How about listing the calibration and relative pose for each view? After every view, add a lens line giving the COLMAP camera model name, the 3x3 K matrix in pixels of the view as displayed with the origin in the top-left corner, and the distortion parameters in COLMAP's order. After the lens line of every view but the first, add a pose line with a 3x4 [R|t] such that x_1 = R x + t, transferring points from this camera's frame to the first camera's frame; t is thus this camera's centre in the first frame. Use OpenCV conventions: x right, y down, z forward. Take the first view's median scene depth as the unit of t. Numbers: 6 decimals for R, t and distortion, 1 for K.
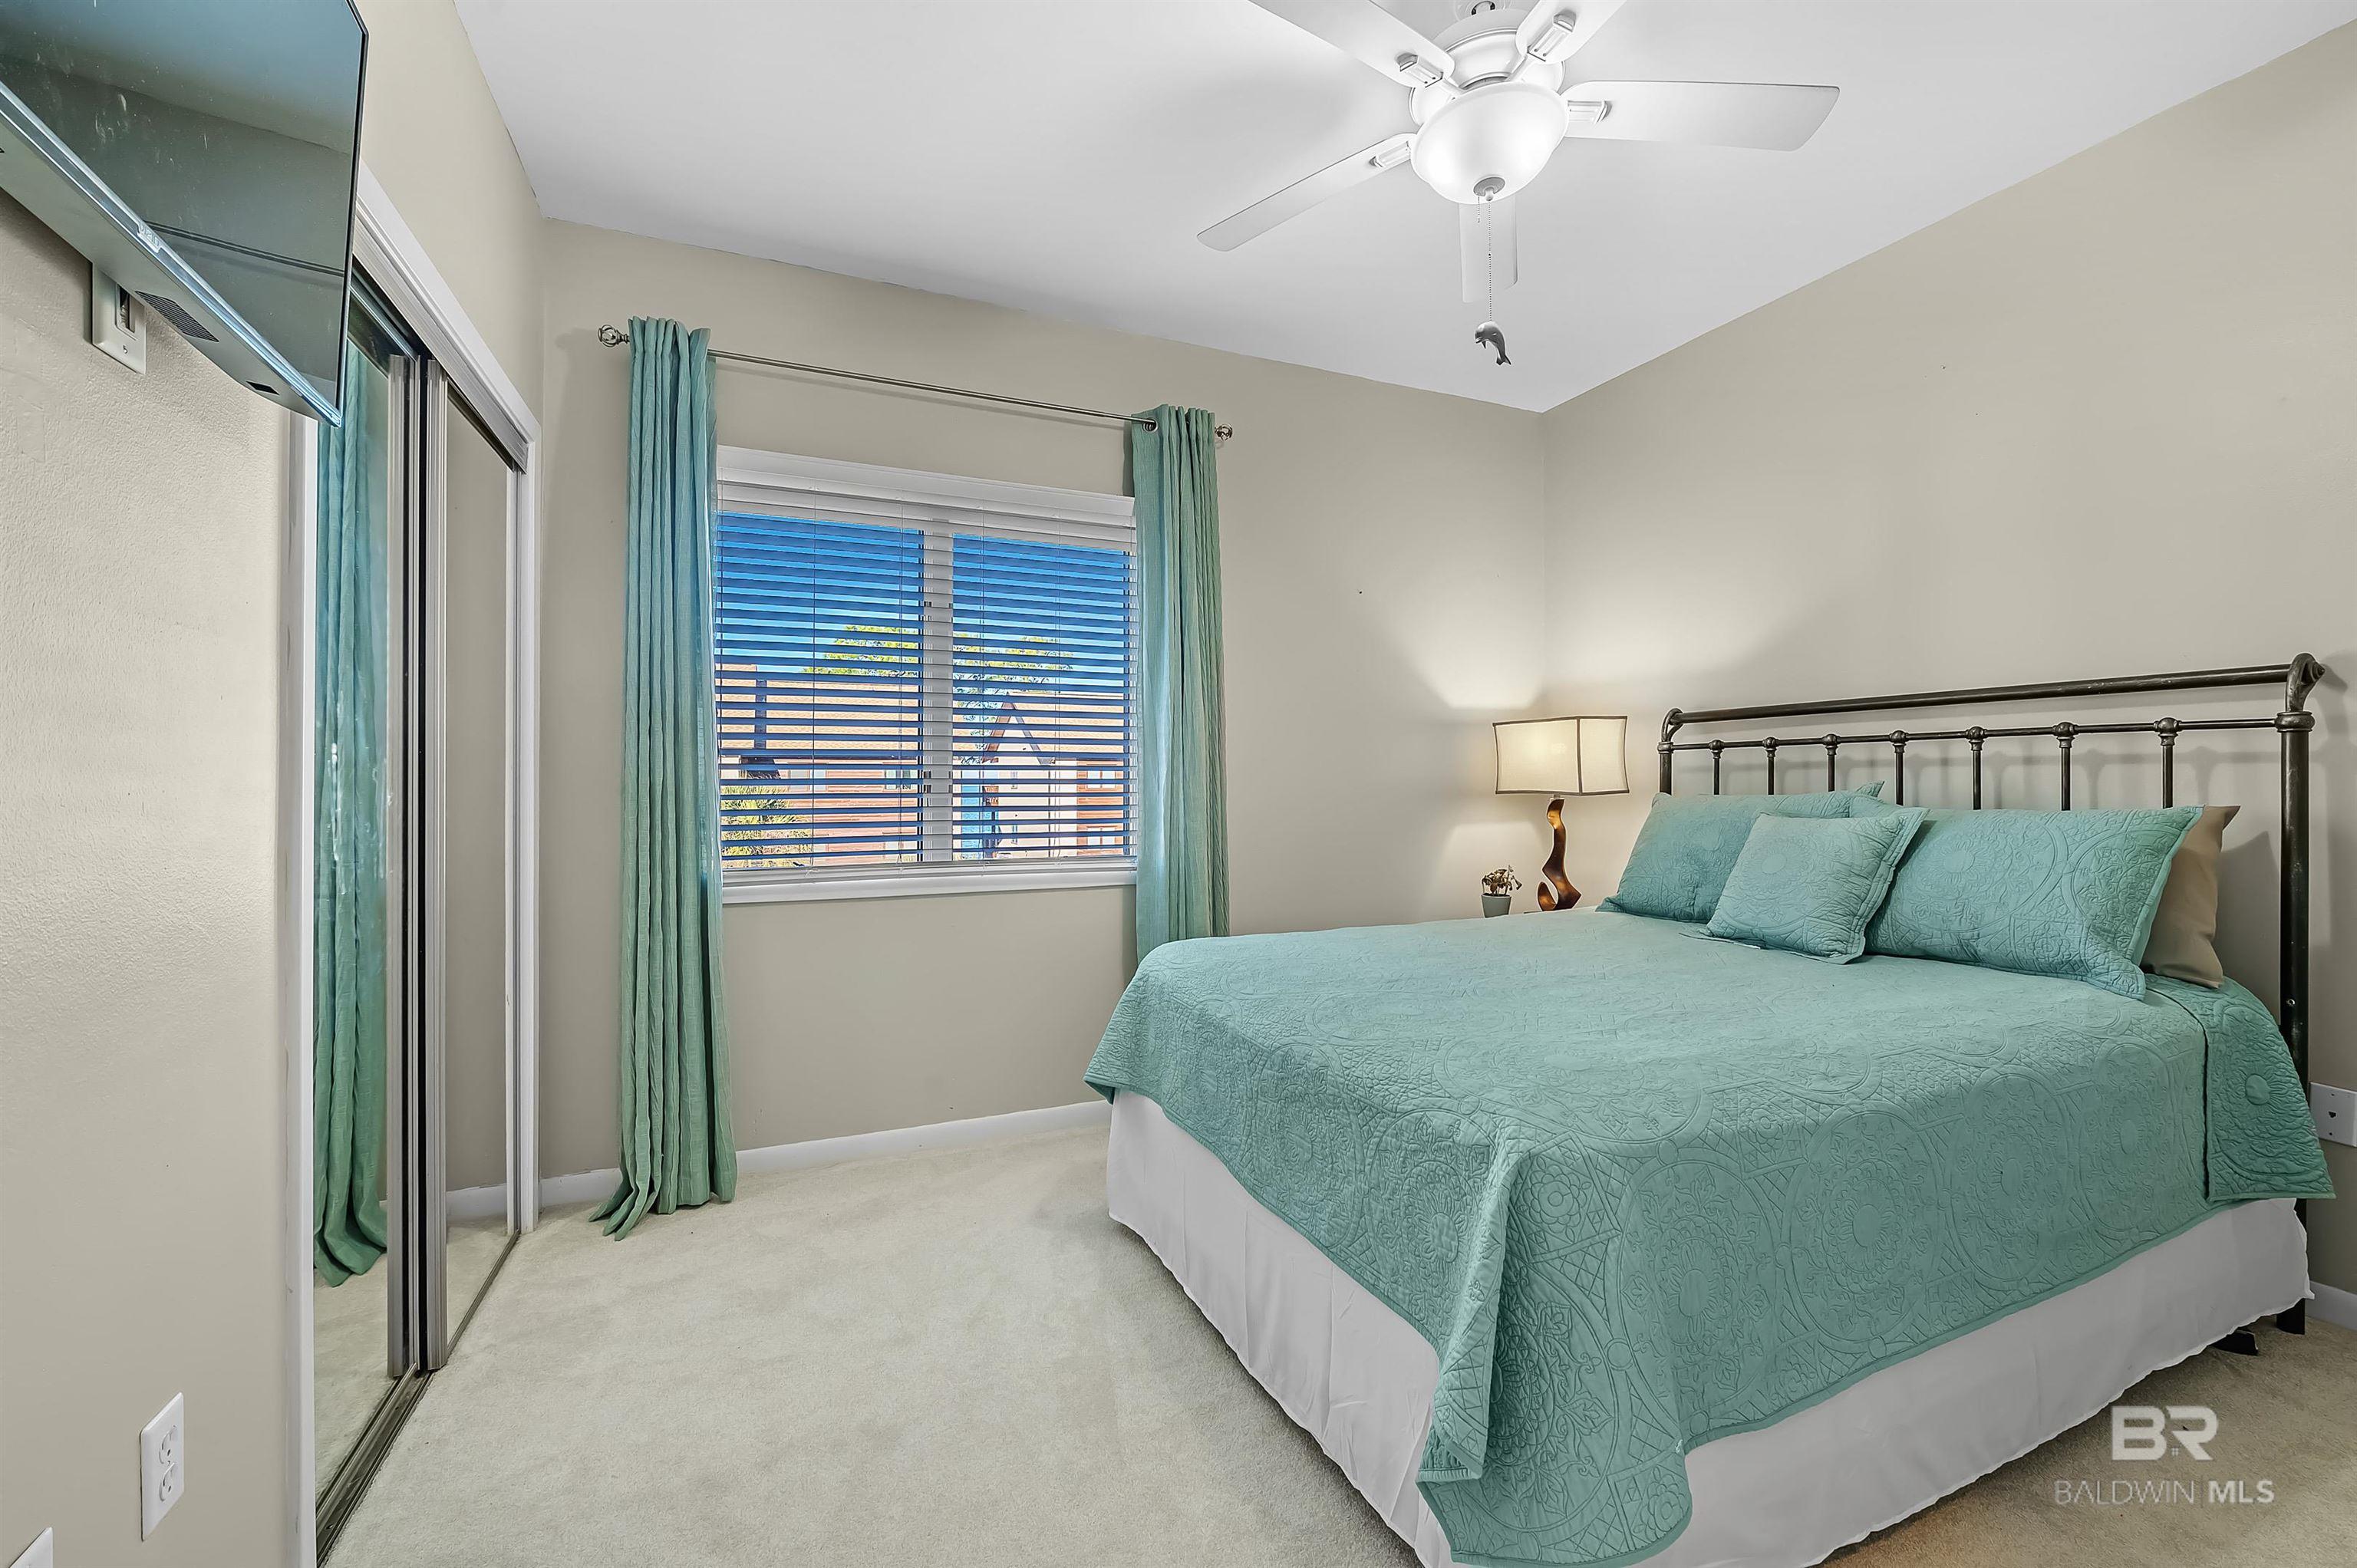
lens RADIAL K [[949.2, 0, 1184.0], [0, 949.2, 778.8], [0, 0, 1]] dist [-0.006701, -0.000088]
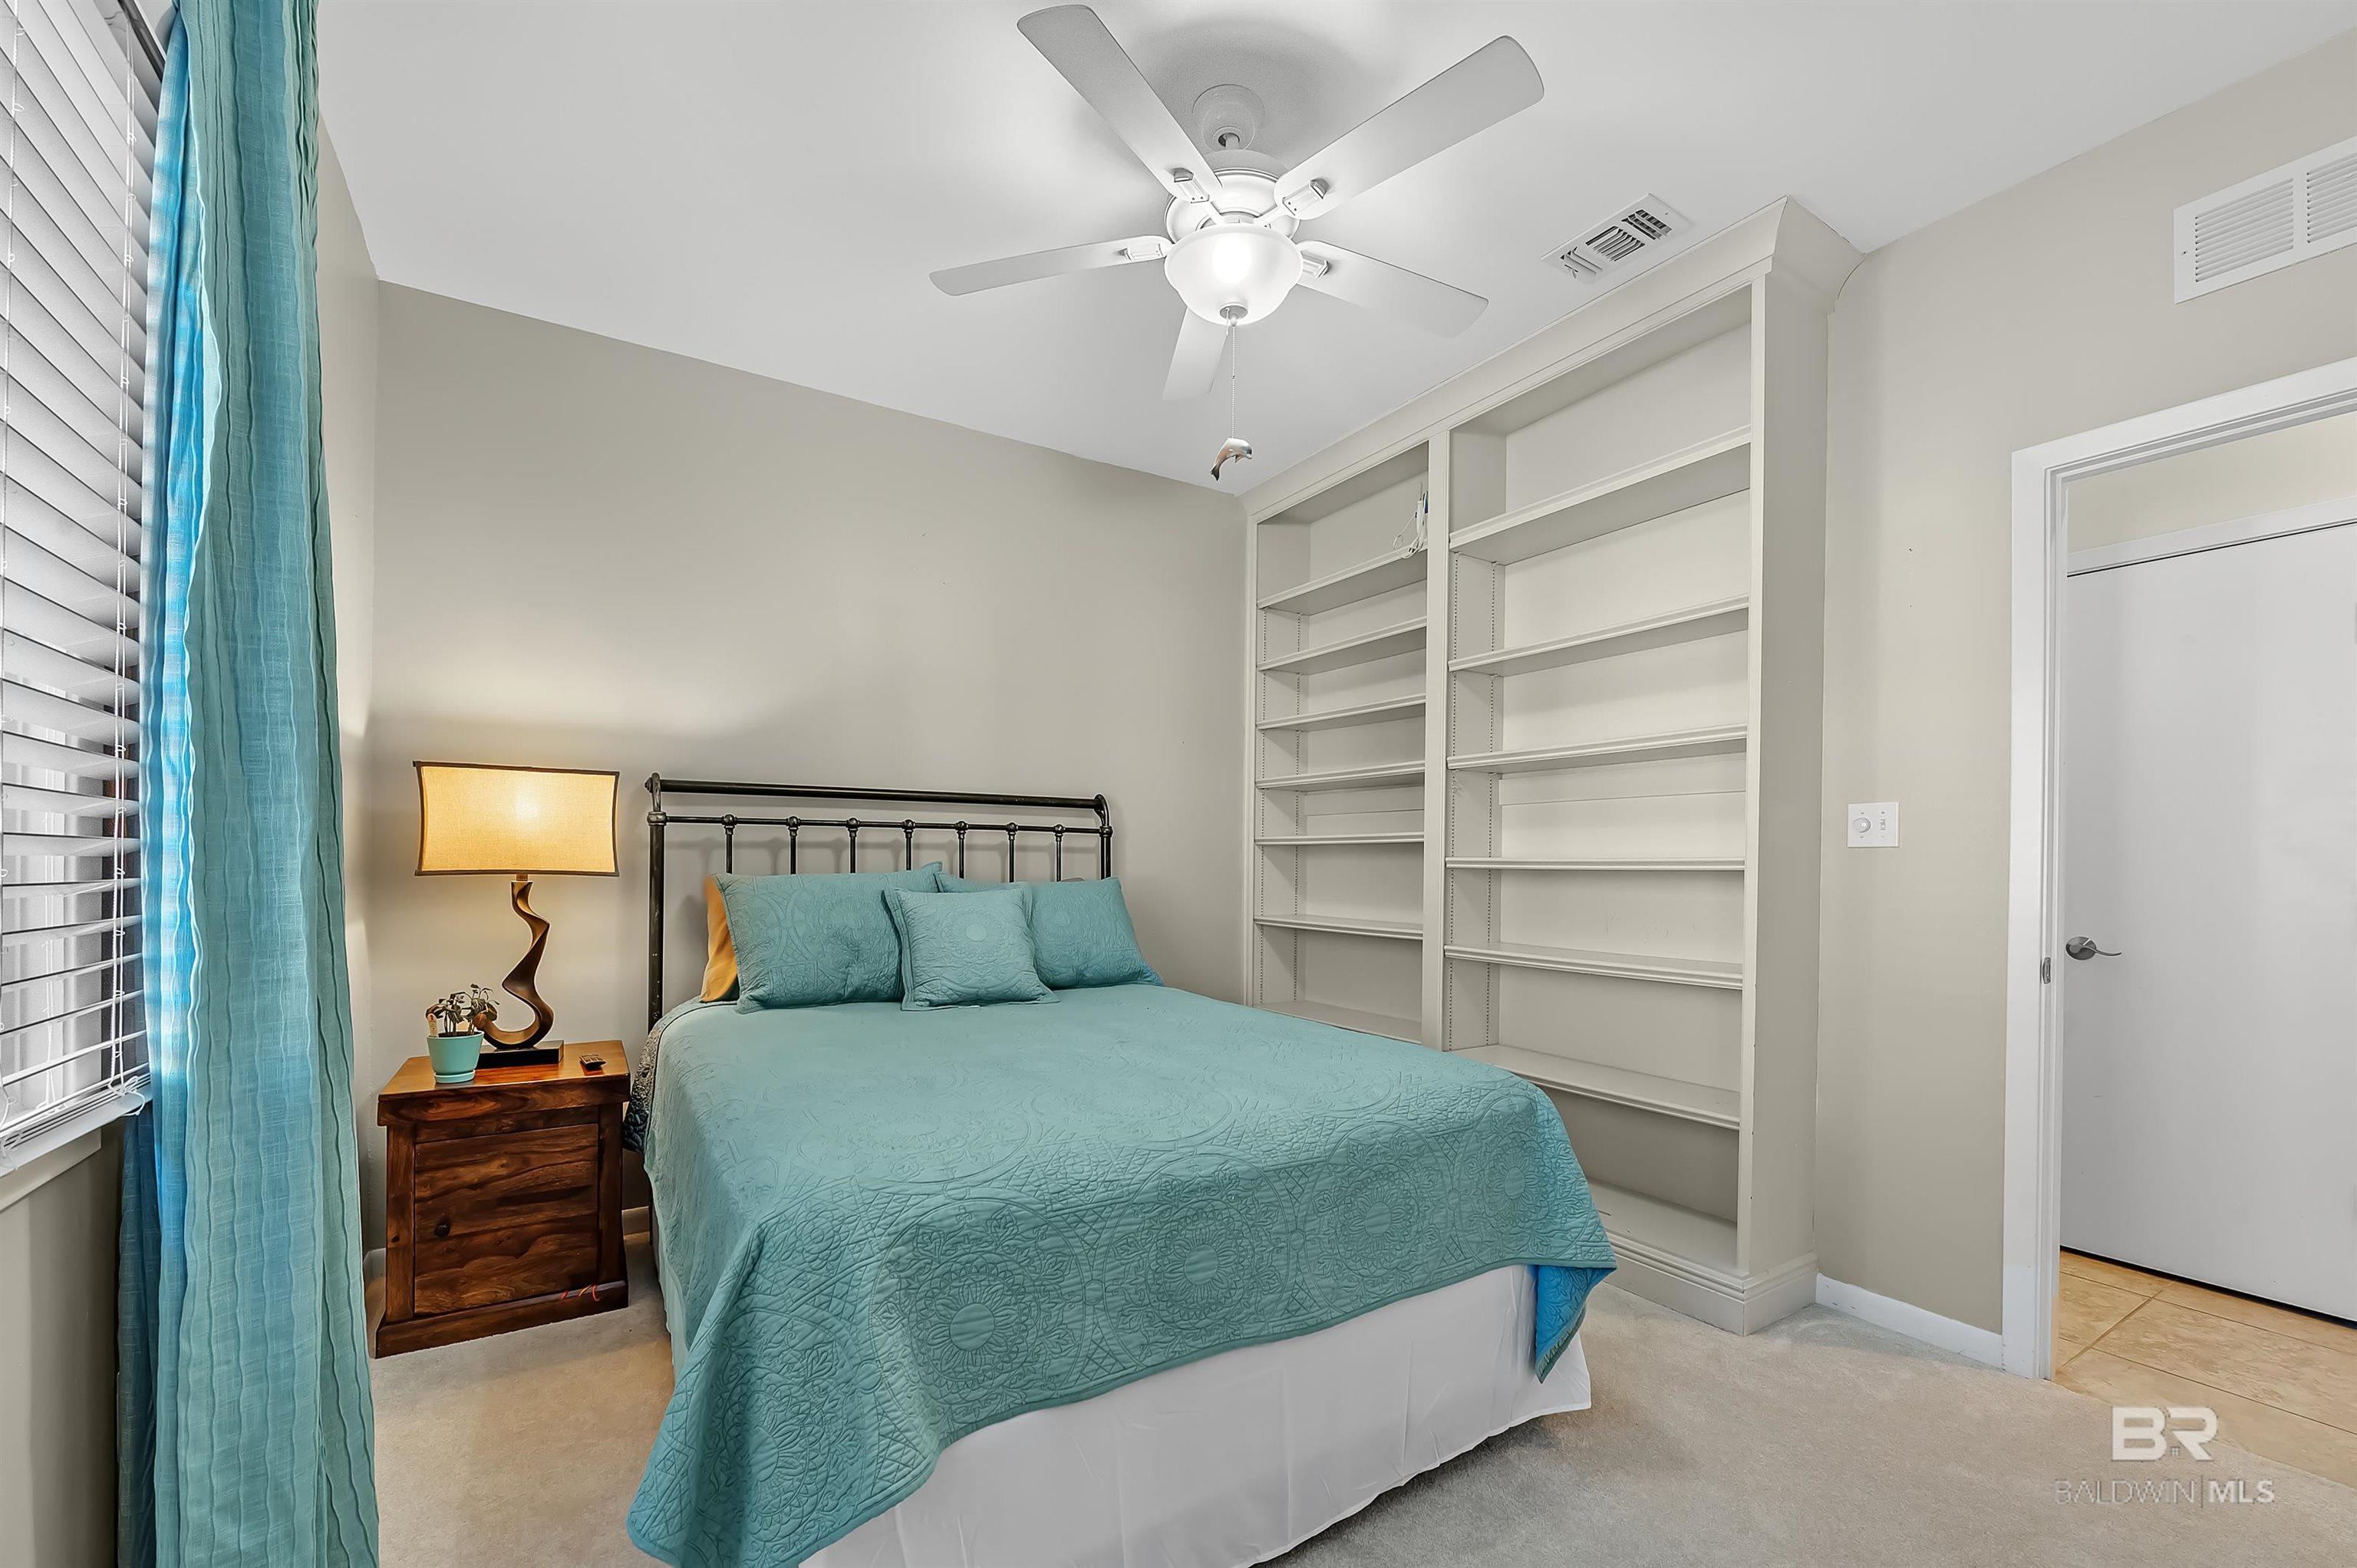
lens RADIAL K [[949.2, 0, 1190.6], [0, 949.2, 877.1], [0, 0, 1]] dist [-0.006701, -0.000088]
pose [[-0.149706, -0.008193, 0.988697, -0.507570], [-0.008661, 0.999938, 0.006975, 0.011465], [-0.988693, -0.007519, -0.149767, 0.825764]]
